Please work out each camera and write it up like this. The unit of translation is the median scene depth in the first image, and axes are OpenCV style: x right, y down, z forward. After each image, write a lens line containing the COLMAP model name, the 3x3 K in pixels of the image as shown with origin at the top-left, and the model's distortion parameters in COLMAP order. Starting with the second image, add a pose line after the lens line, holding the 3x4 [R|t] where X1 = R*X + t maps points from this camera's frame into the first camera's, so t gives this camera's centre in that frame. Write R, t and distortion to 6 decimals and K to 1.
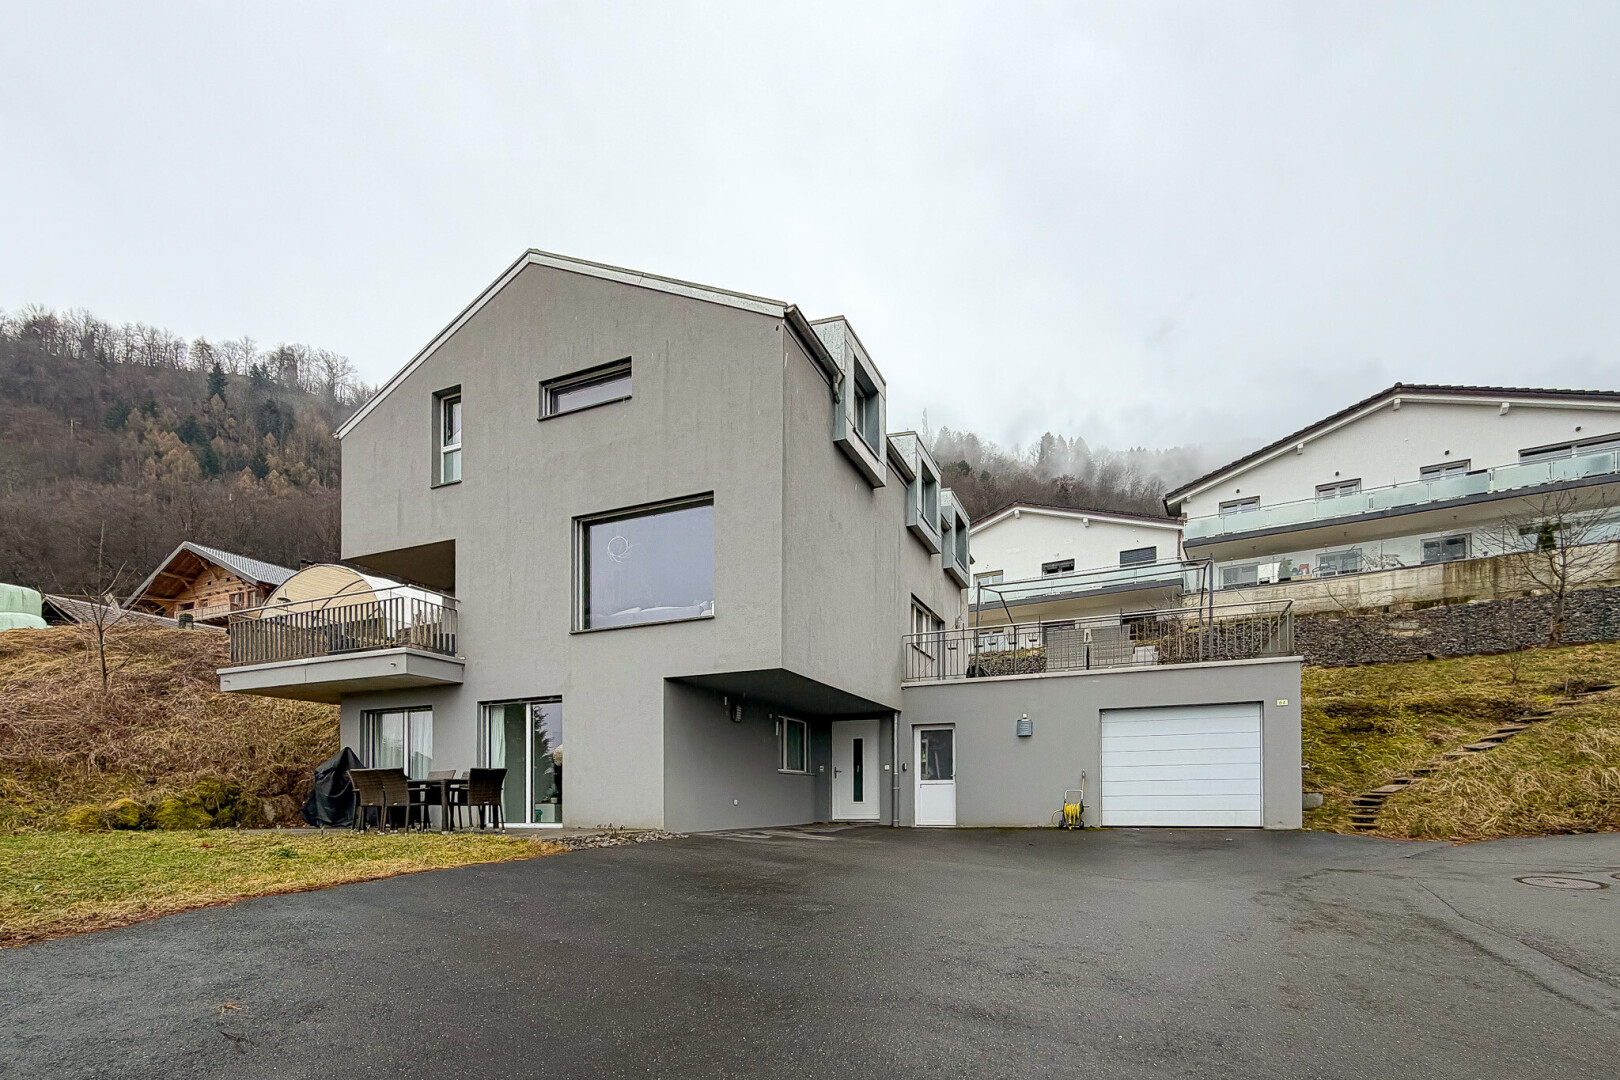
lens RADIAL K [[699.7, 0, 809.6], [0, 699.7, 572.1], [0, 0, 1]] dist [-0.000071, -0.000081]
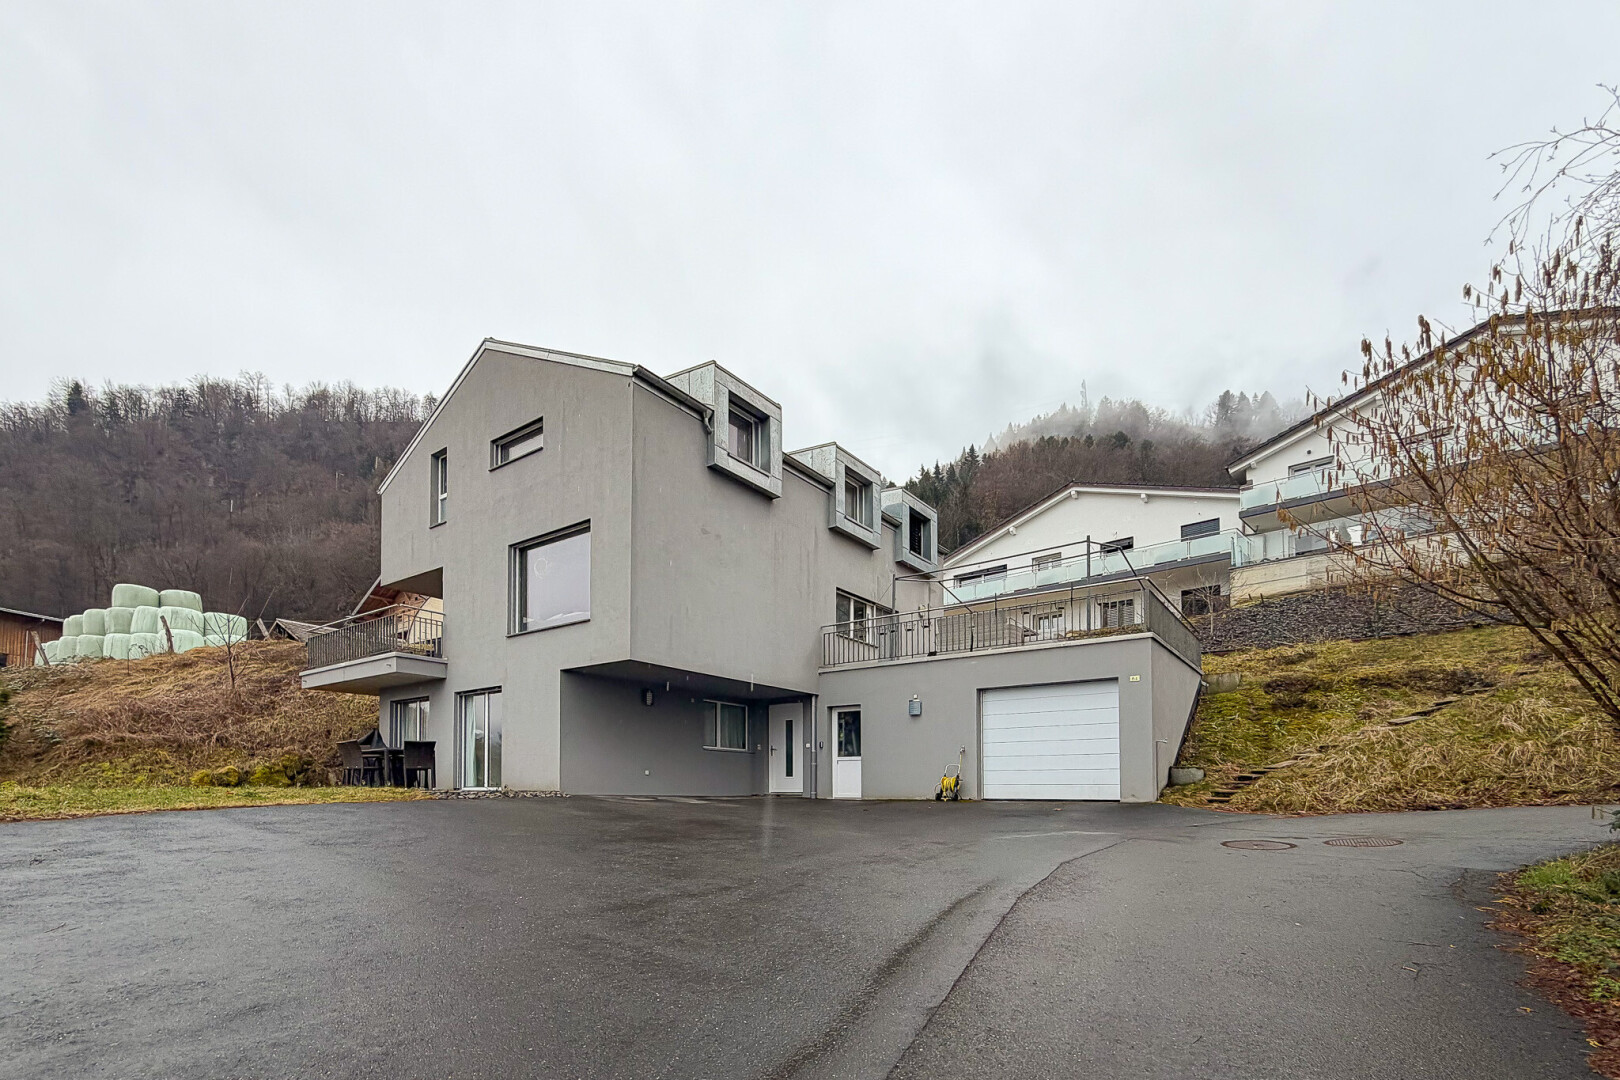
lens RADIAL K [[695.8, 0, 810.0], [0, 695.8, 540.0], [0, 0, 1]] dist [-0.000486, -0.000122]
pose [[0.973515, -0.066927, -0.218607, 0.389488], [0.059326, 0.997390, -0.041159, -0.002736], [0.220791, 0.027099, 0.974945, -0.095268]]
